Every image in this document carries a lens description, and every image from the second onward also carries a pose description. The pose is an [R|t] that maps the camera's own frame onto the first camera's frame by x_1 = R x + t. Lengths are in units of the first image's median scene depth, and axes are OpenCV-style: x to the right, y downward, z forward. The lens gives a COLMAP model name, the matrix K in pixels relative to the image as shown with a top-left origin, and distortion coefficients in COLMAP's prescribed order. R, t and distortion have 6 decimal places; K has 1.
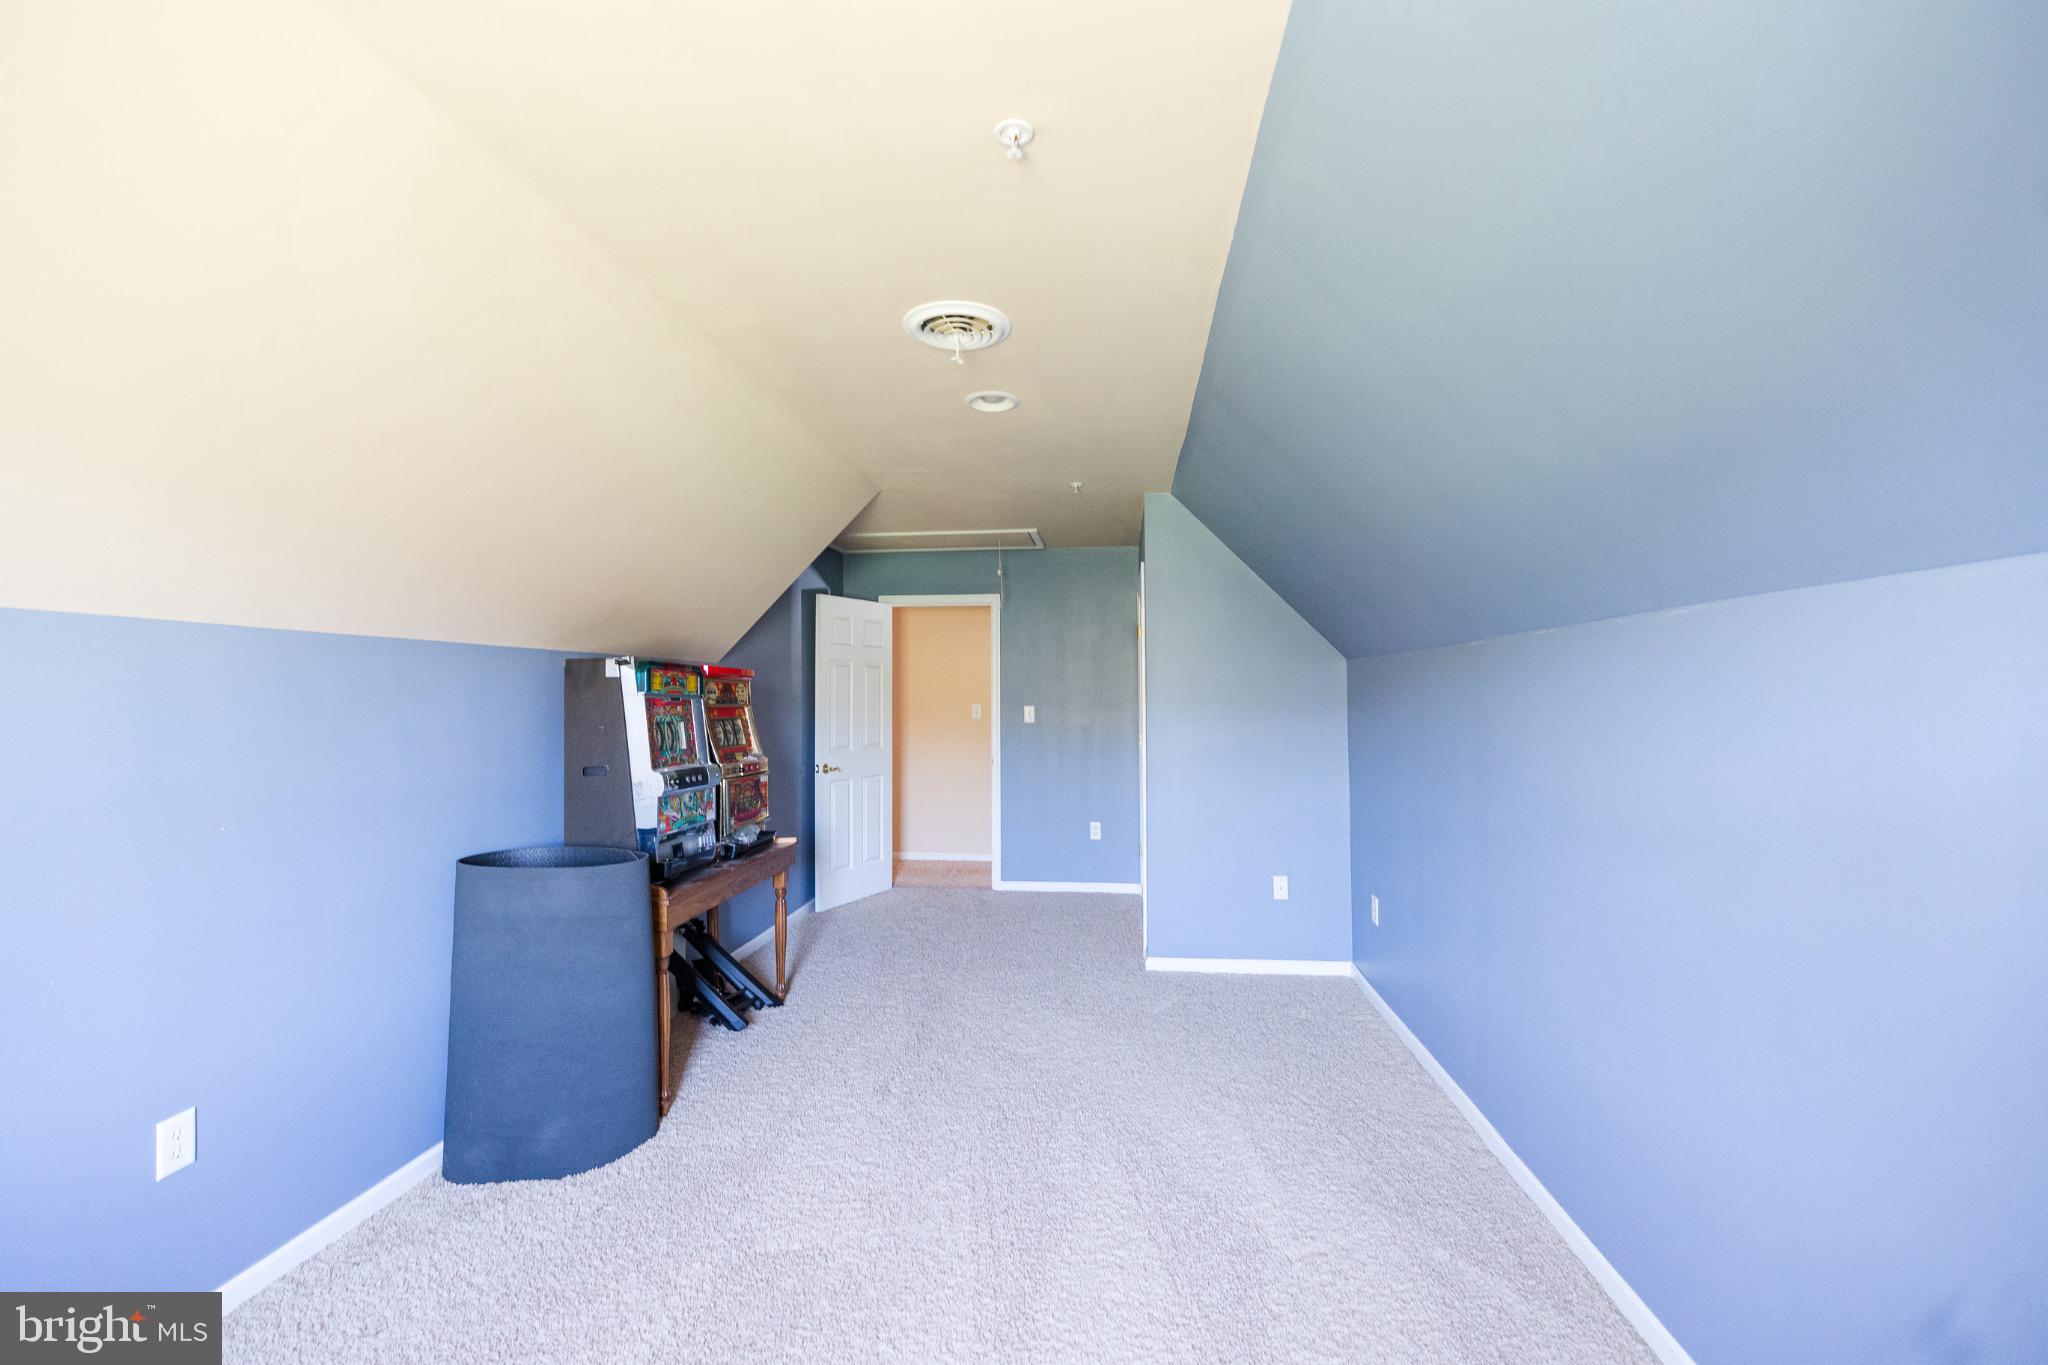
lens RADIAL K [[856.7, 0, 1023.3], [0, 856.7, 675.2], [0, 0, 1]] dist [0.002245, -0.000526]
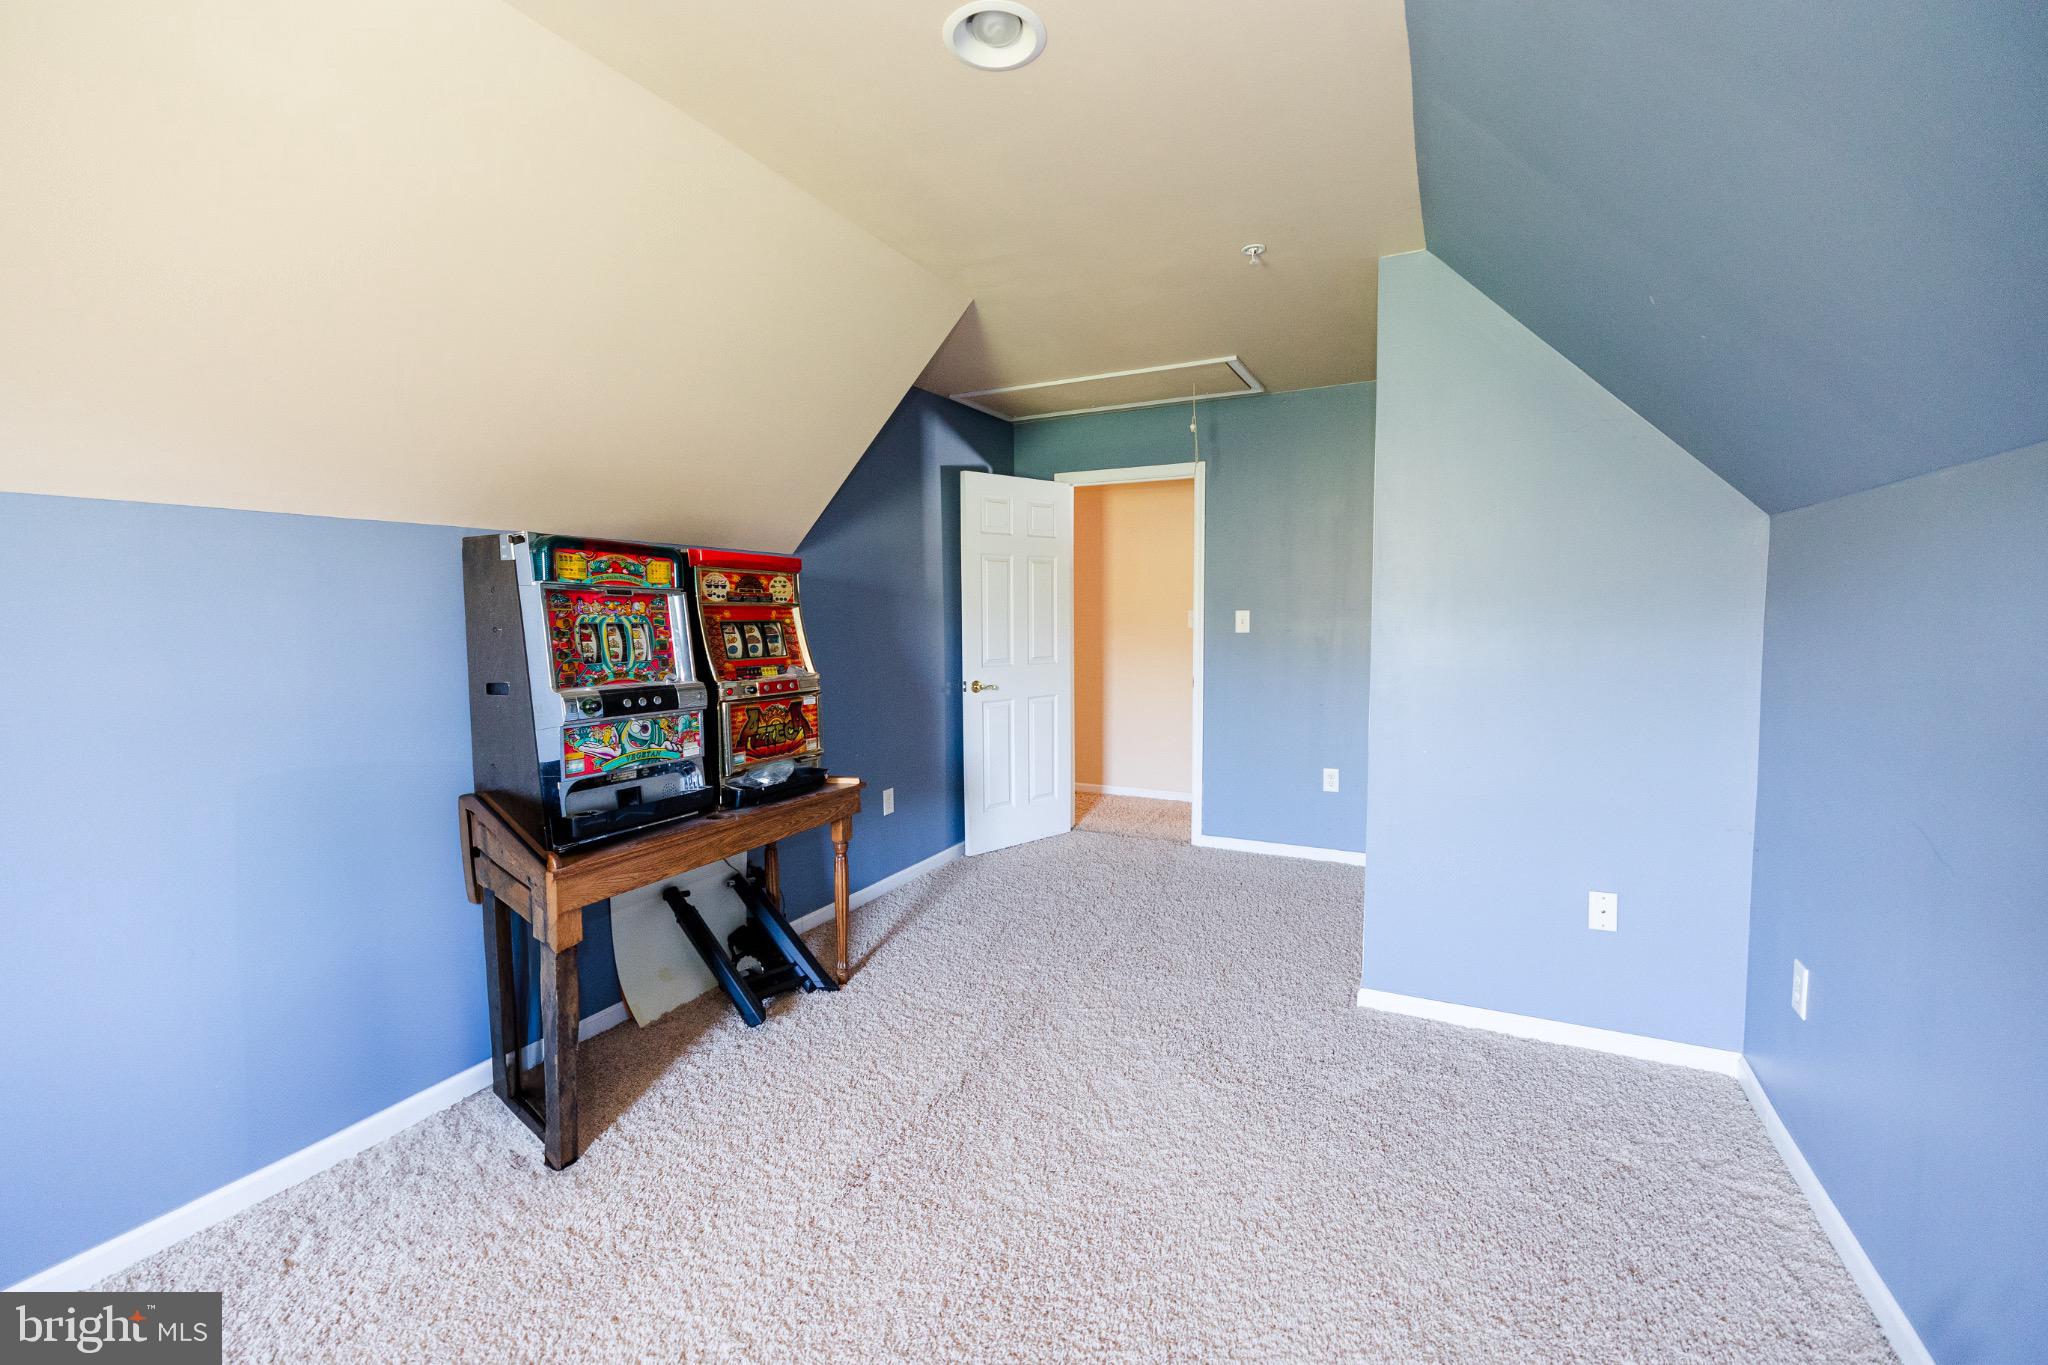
lens RADIAL K [[856.7, 0, 1023.3], [0, 856.7, 675.2], [0, 0, 1]] dist [0.002245, -0.000526]
pose [[0.937001, 0.023858, -0.348512, 0.137894], [0.011813, 0.994930, 0.099870, 0.023420], [0.349128, -0.097695, 0.931969, 0.349562]]
